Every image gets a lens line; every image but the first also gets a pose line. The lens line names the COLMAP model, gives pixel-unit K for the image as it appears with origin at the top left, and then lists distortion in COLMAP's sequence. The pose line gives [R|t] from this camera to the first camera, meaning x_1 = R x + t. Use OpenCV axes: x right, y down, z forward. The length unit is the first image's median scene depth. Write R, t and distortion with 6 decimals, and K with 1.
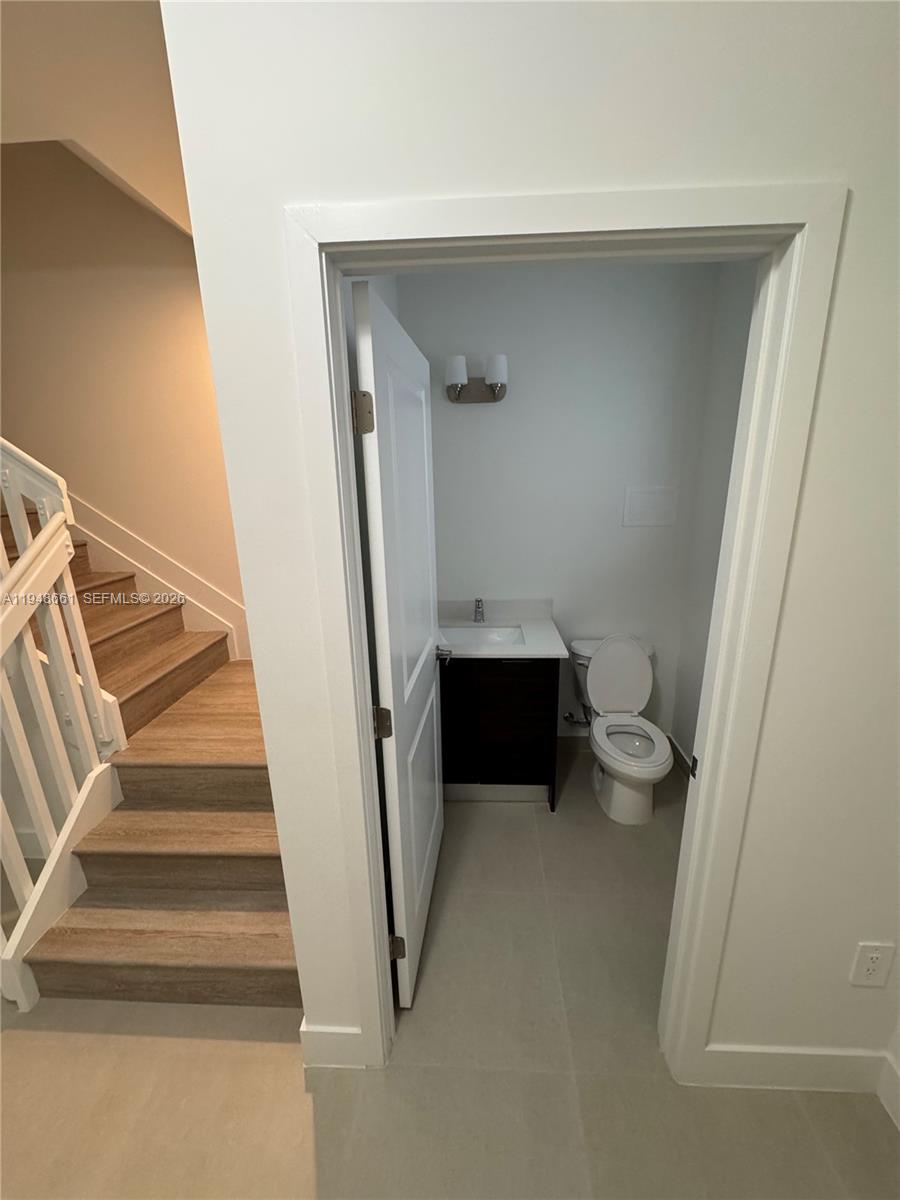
lens RADIAL K [[476.3, 0, 453.4], [0, 476.3, 604.1], [0, 0, 1]] dist [0.000101, -0.000141]
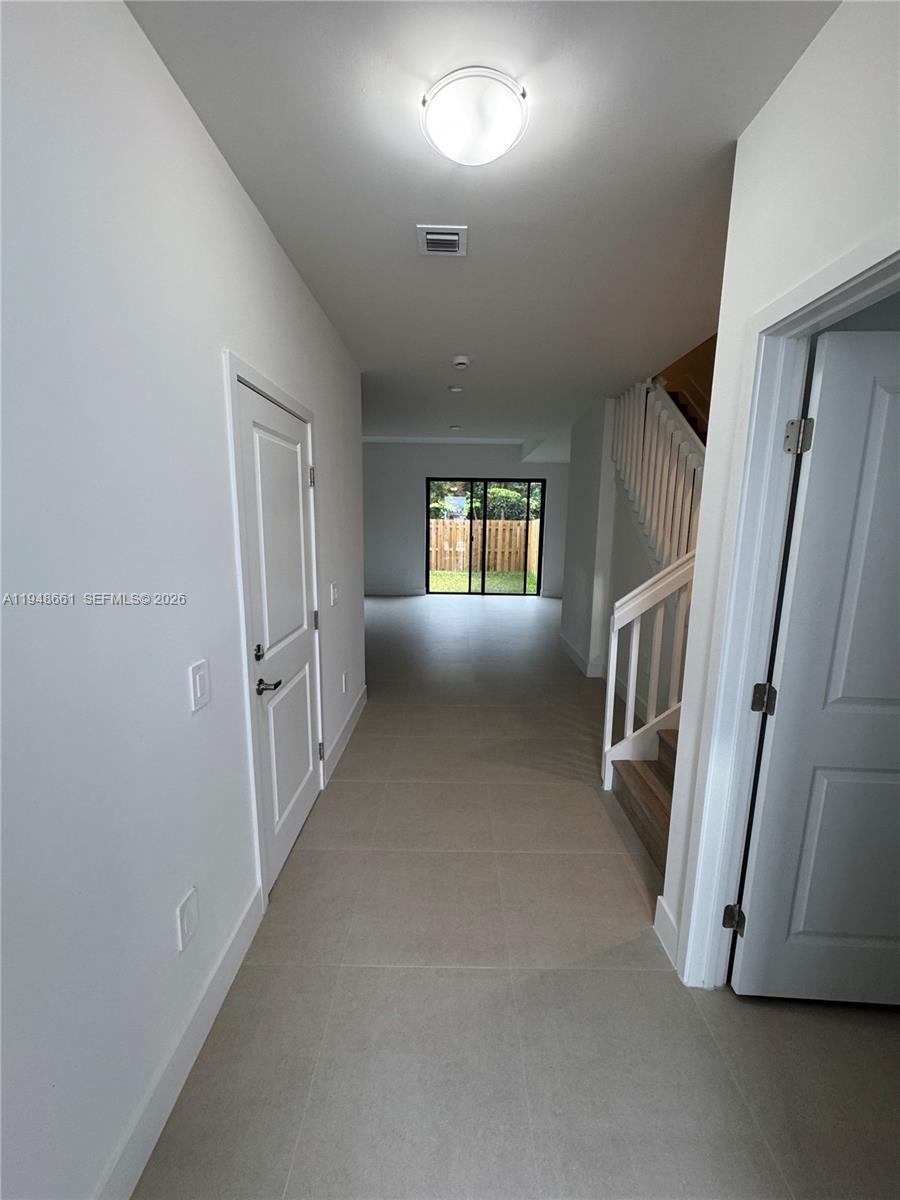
lens RADIAL K [[476.3, 0, 447.5], [0, 476.3, 598.3], [0, 0, 1]] dist [0.000101, -0.000141]
pose [[0.038164, 0.189538, -0.981131, 0.893176], [-0.290080, 0.941668, 0.170631, 0.050706], [0.956241, 0.278094, 0.090919, 0.092710]]
